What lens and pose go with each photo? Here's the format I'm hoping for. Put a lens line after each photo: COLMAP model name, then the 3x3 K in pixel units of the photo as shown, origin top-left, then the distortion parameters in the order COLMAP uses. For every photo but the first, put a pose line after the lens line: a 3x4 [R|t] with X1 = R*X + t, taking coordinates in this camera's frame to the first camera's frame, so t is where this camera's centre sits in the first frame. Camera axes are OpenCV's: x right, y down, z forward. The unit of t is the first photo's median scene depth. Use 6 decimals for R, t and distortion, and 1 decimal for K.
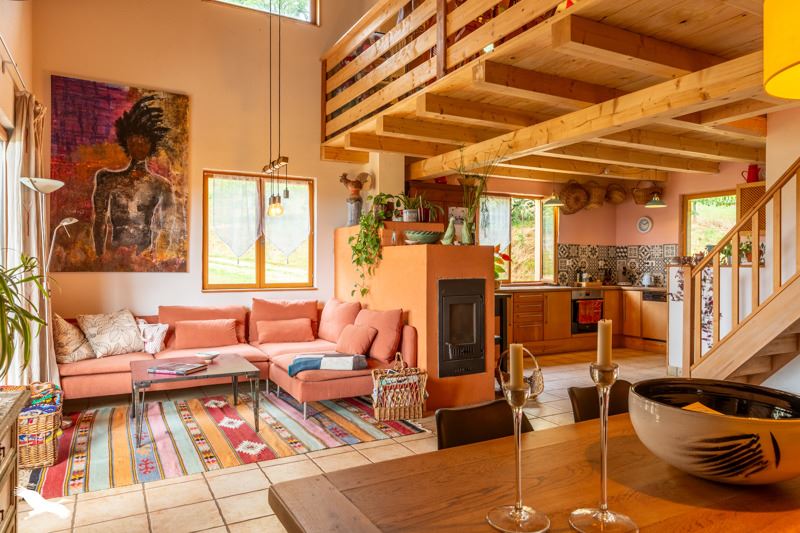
lens RADIAL K [[538.8, 0, 393.0], [0, 538.8, 265.3], [0, 0, 1]] dist [0.030374, -0.000553]
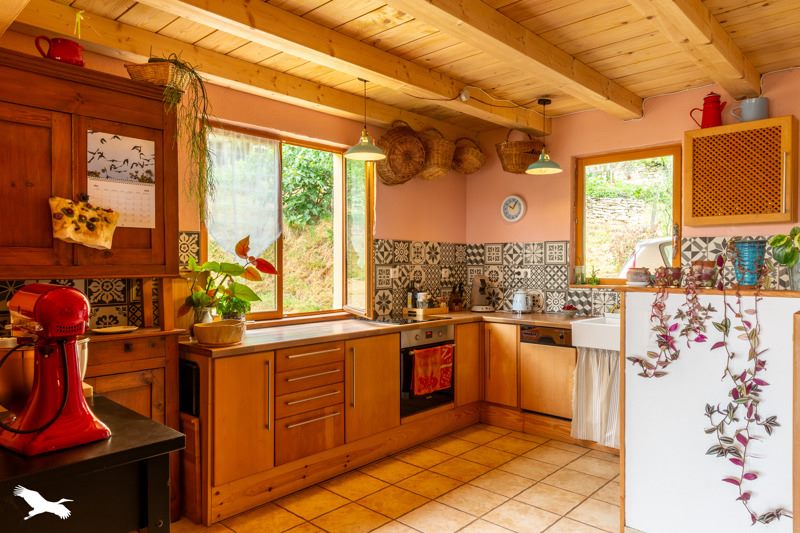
lens RADIAL K [[538.8, 0, 397.5], [0, 538.8, 266.7], [0, 0, 1]] dist [0.030374, -0.000553]
pose [[0.944100, -0.005976, 0.329604, 0.155233], [0.004425, 0.999975, 0.005455, -0.015260], [-0.329629, -0.003692, 0.944103, 0.503631]]
